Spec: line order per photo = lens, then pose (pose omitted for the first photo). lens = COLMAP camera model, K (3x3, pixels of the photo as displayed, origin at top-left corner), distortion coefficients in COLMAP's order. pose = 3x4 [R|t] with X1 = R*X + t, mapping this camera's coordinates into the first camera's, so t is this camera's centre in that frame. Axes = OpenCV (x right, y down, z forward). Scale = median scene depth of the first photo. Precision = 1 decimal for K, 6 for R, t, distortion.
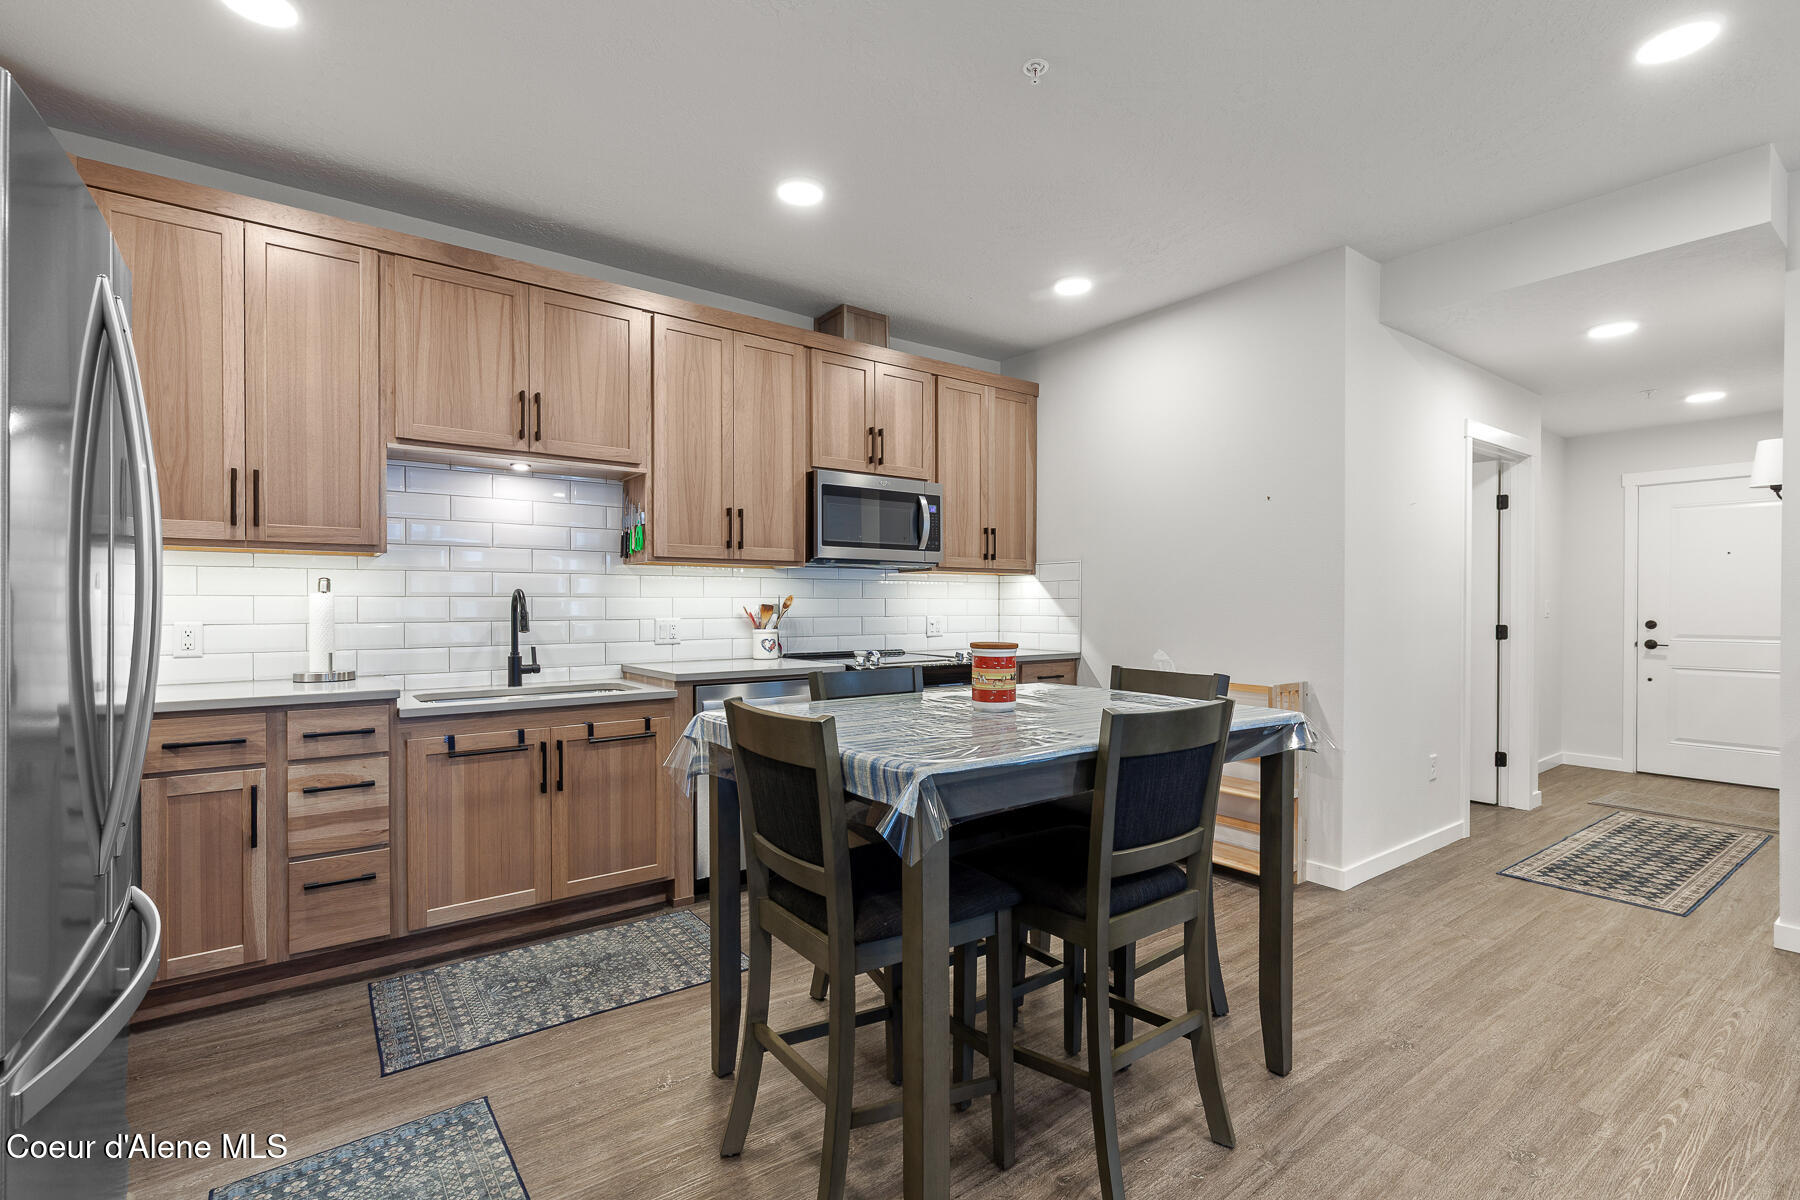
lens RADIAL K [[821.1, 0, 933.4], [0, 821.1, 613.2], [0, 0, 1]] dist [0.002467, 0.000000]
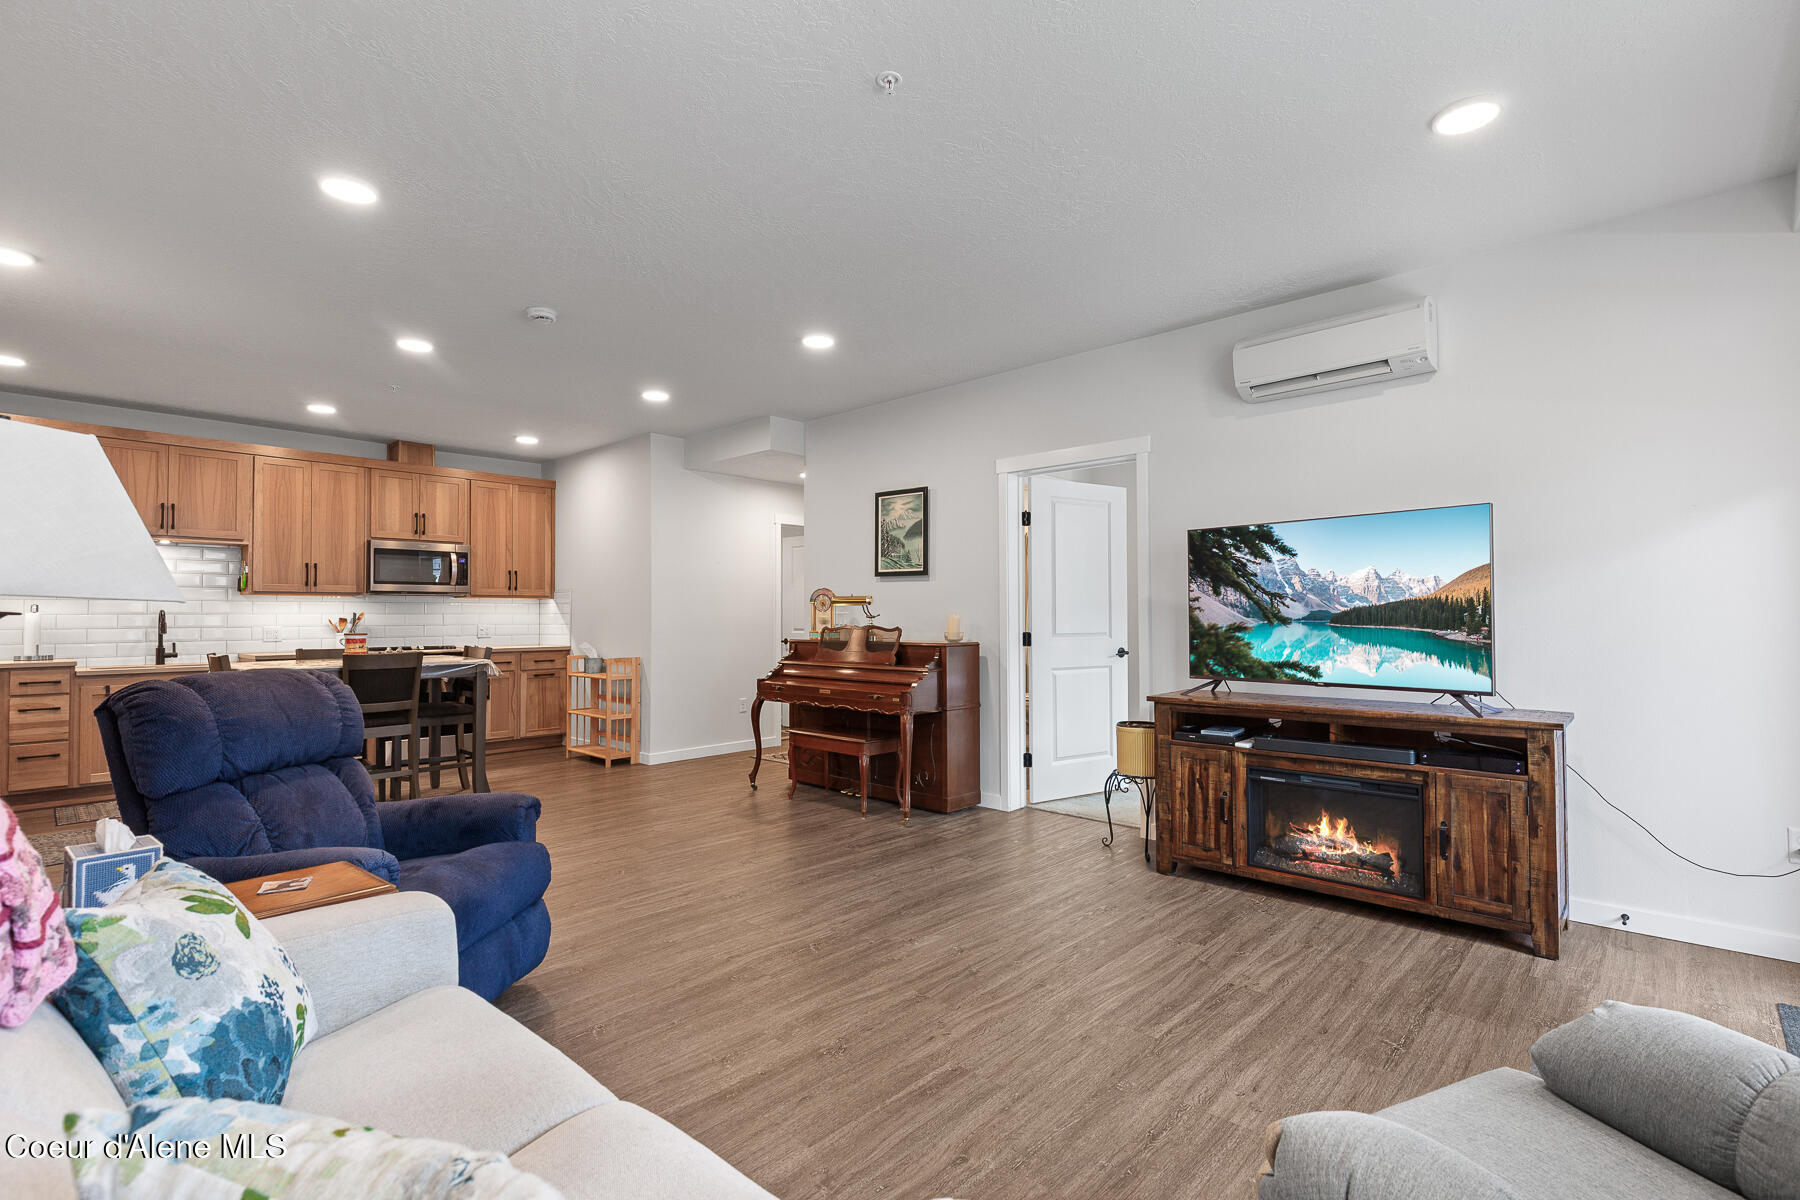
lens RADIAL K [[821.1, 0, 915.1], [0, 821.1, 603.2], [0, 0, 1]] dist [0.002467, 0.000000]
pose [[0.986580, -0.001851, 0.163268, 0.795218], [0.006361, 0.999612, -0.027105, 0.014661], [-0.163154, 0.027780, 0.986209, -1.005474]]
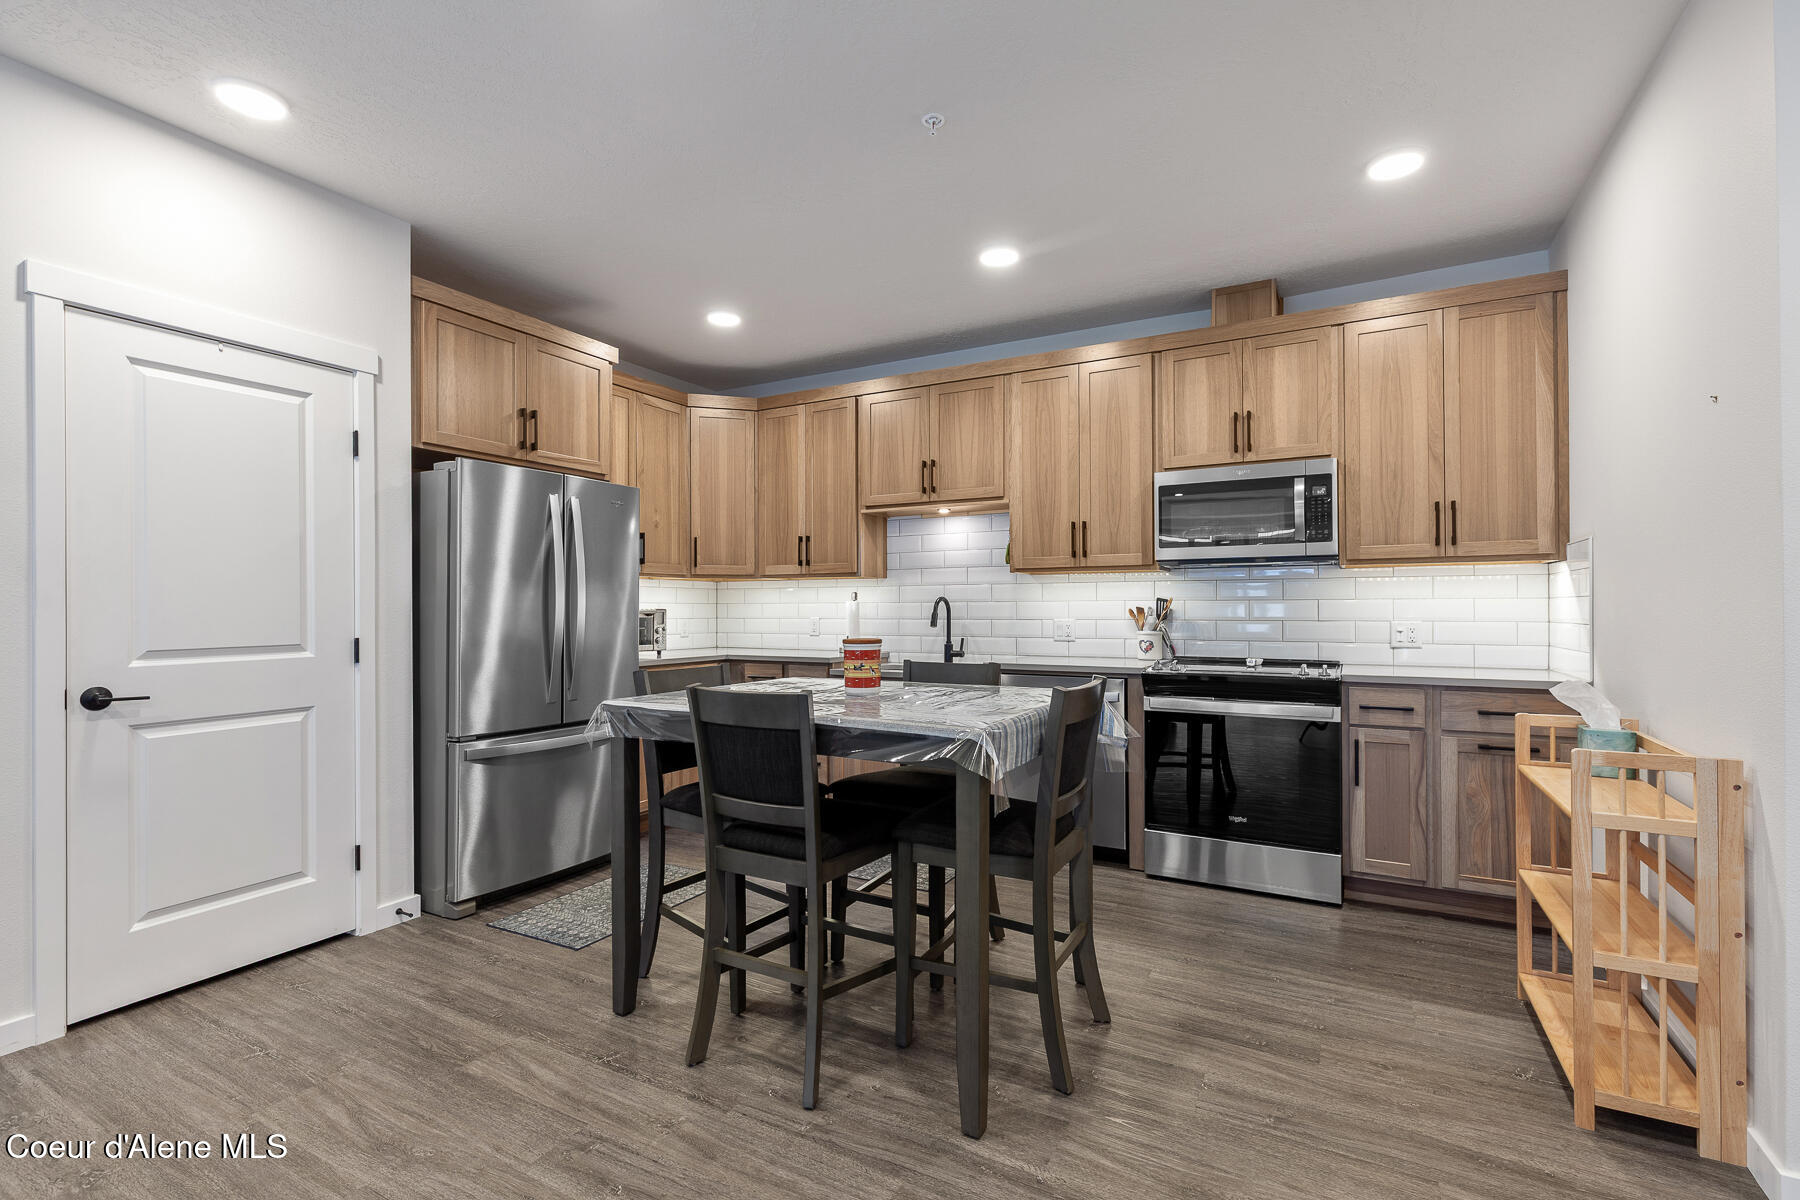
lens RADIAL K [[821.1, 0, 891.0], [0, 821.1, 598.8], [0, 0, 1]] dist [0.002467, 0.000000]
pose [[0.384046, -0.010365, -0.923256, 0.741473], [-0.006530, 0.999881, -0.013942, -0.005094], [0.923291, 0.011384, 0.383932, 0.355158]]
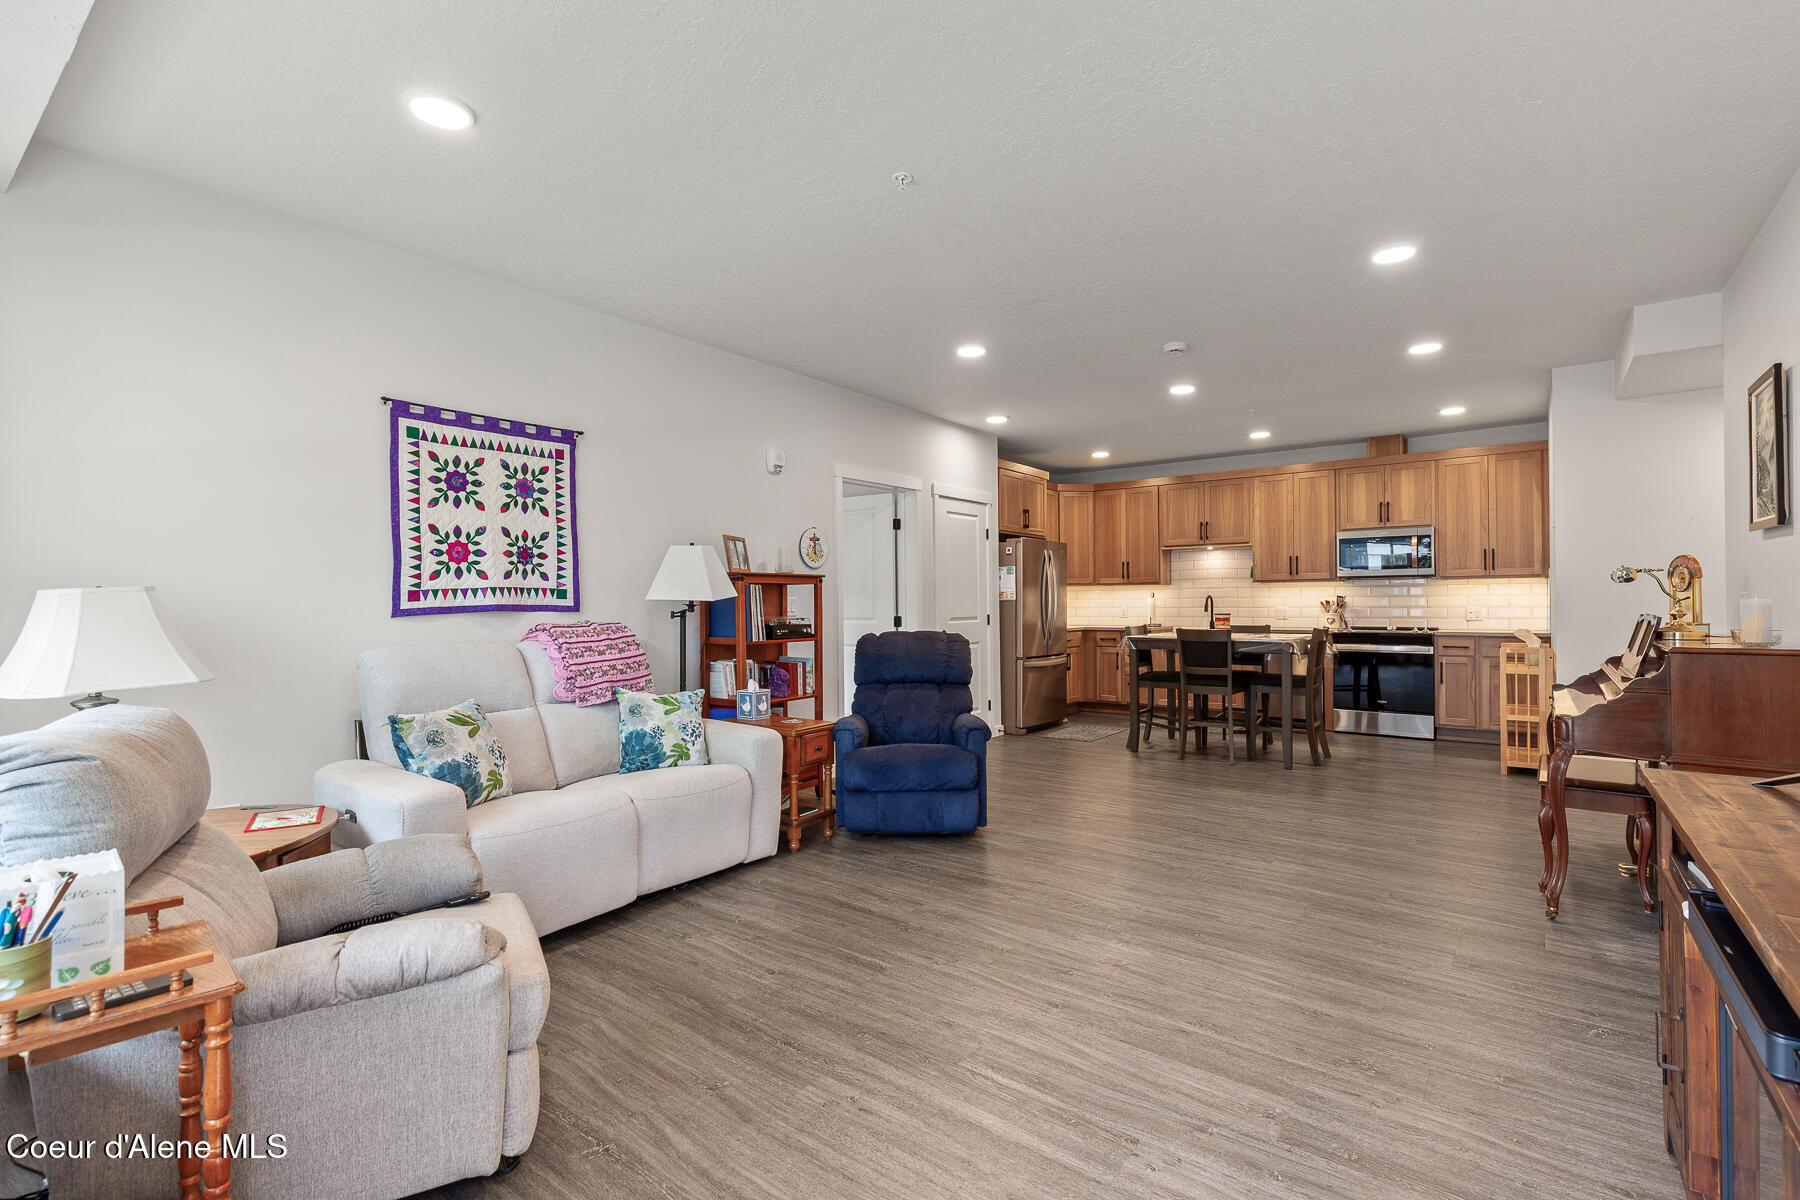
lens RADIAL K [[821.1, 0, 903.0], [0, 821.1, 597.5], [0, 0, 1]] dist [0.002467, 0.000000]
pose [[0.250876, -0.009418, -0.967973, 1.689159], [-0.003895, 0.999935, -0.010739, 0.008585], [0.968011, 0.006464, 0.250823, -0.565013]]
